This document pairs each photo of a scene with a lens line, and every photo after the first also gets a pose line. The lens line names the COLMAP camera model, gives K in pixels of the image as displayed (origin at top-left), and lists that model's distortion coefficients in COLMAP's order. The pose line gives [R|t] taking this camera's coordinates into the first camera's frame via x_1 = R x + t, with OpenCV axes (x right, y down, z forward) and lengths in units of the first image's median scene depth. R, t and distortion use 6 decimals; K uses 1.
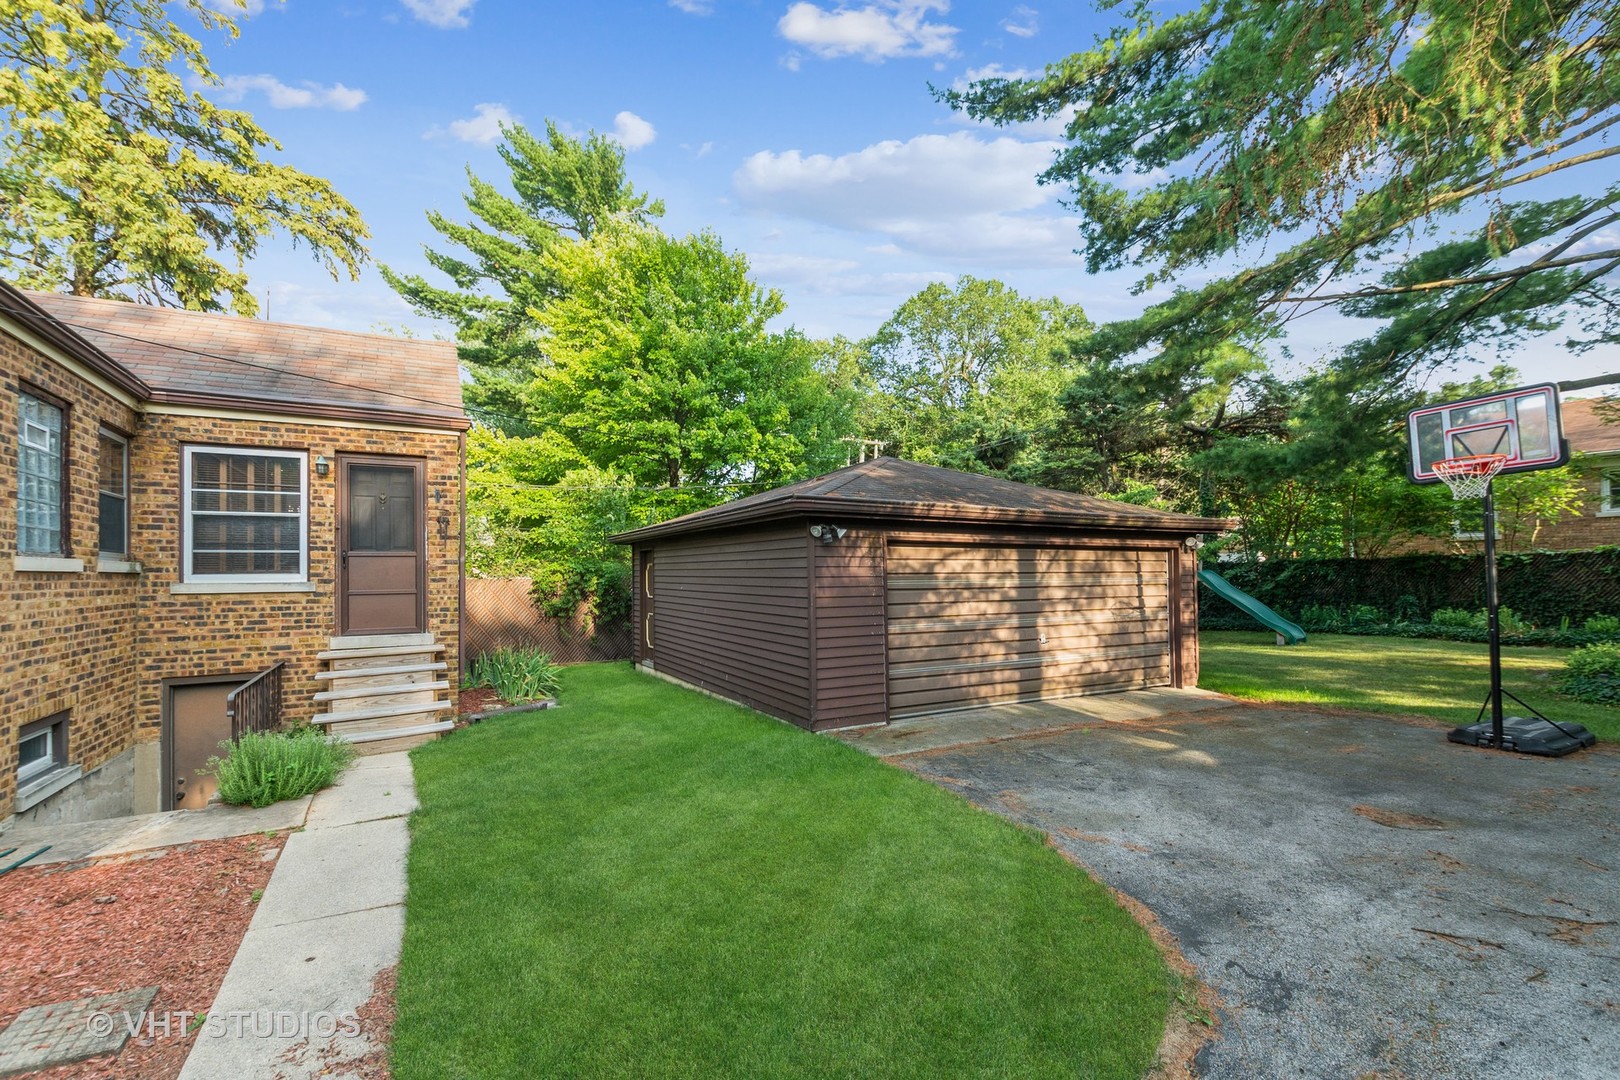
lens RADIAL K [[704.3, 0, 796.7], [0, 704.3, 559.9], [0, 0, 1]] dist [0.002511, -0.003163]
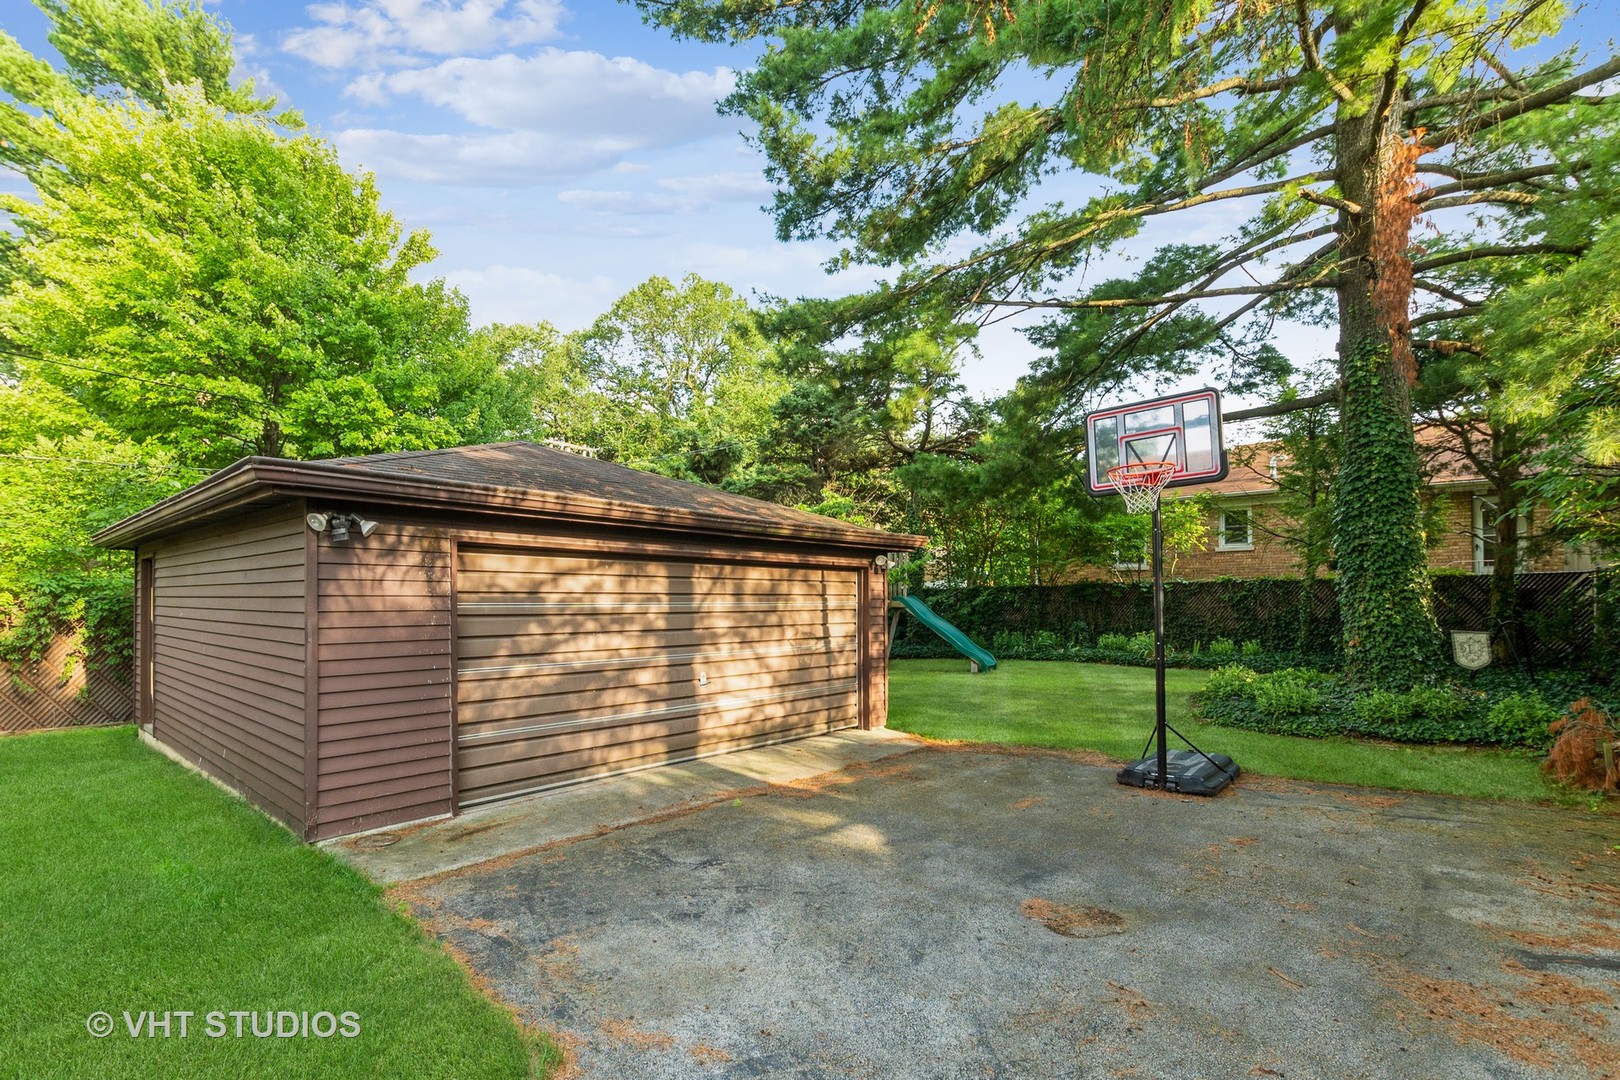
lens RADIAL K [[755.0, 0, 788.8], [0, 755.0, 593.1], [0, 0, 1]] dist [-0.013745, 0.002468]
pose [[0.939944, 0.008414, 0.341225, 0.121871], [-0.011660, 0.999904, 0.007462, 0.007556], [-0.341129, -0.010993, 0.939952, 0.147415]]
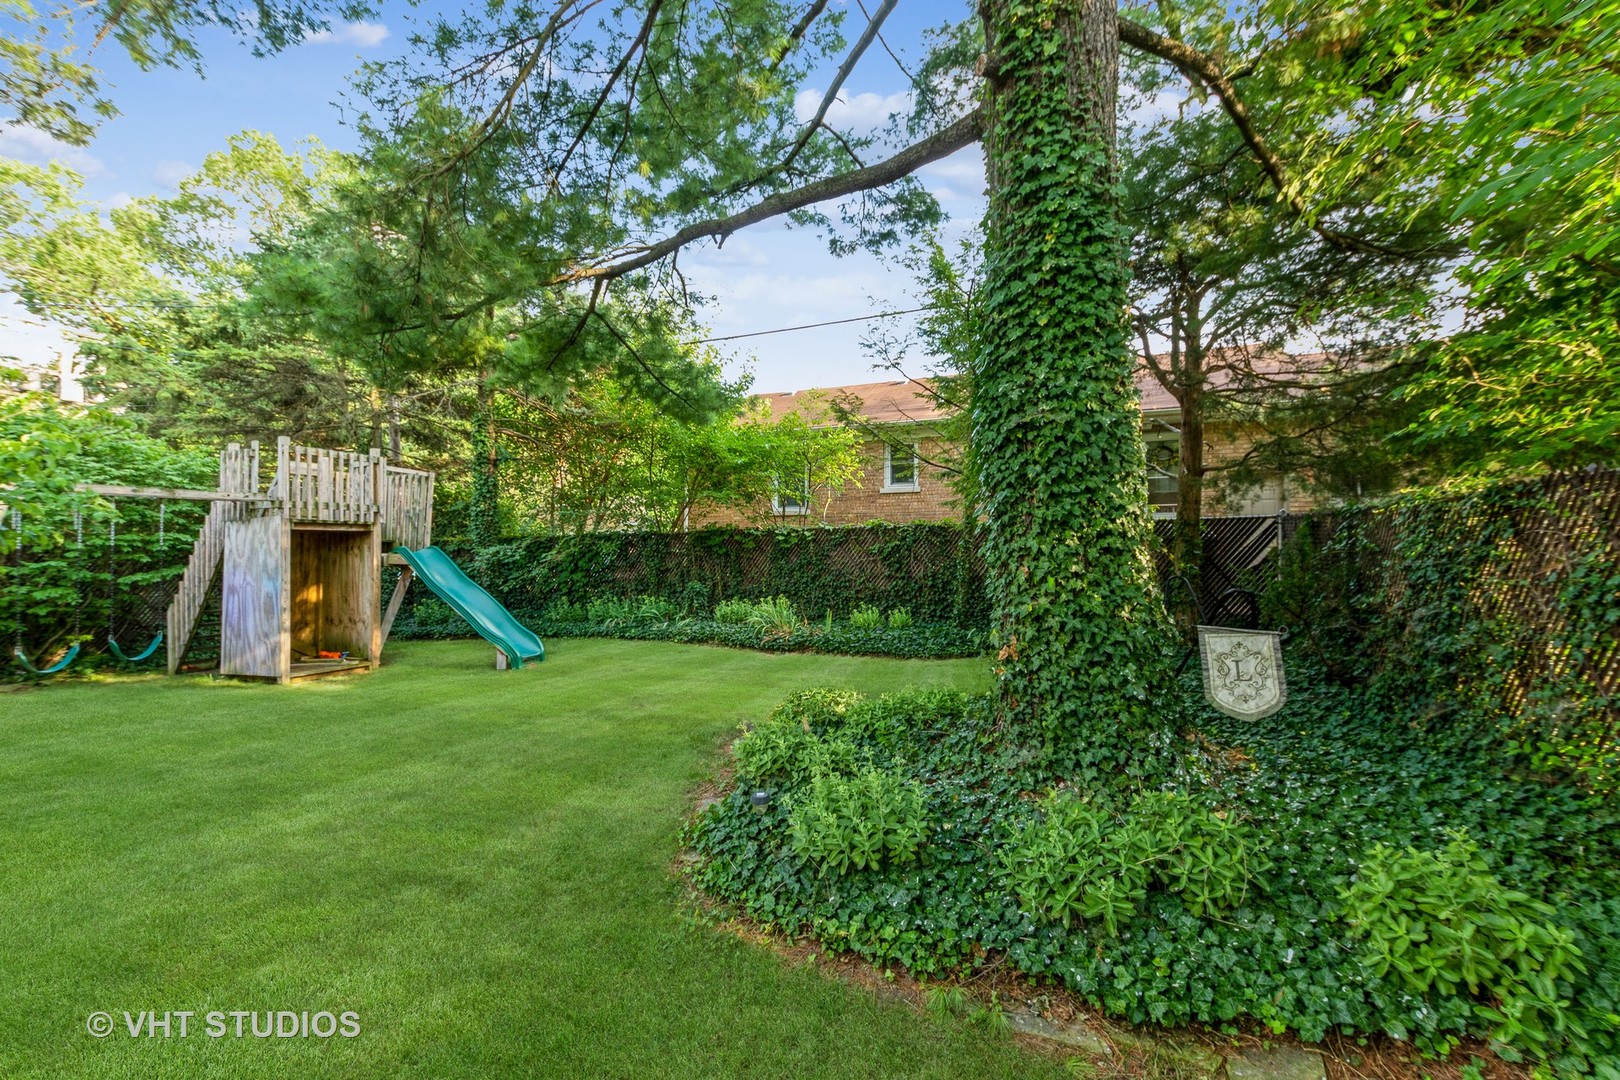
lens RADIAL K [[704.3, 0, 806.9], [0, 704.3, 541.4], [0, 0, 1]] dist [0.002511, -0.003163]
pose [[0.769121, 0.012905, 0.638973, 0.713956], [-0.015375, 0.999880, -0.001687, 0.009857], [-0.638919, -0.008527, 0.769227, 0.522844]]
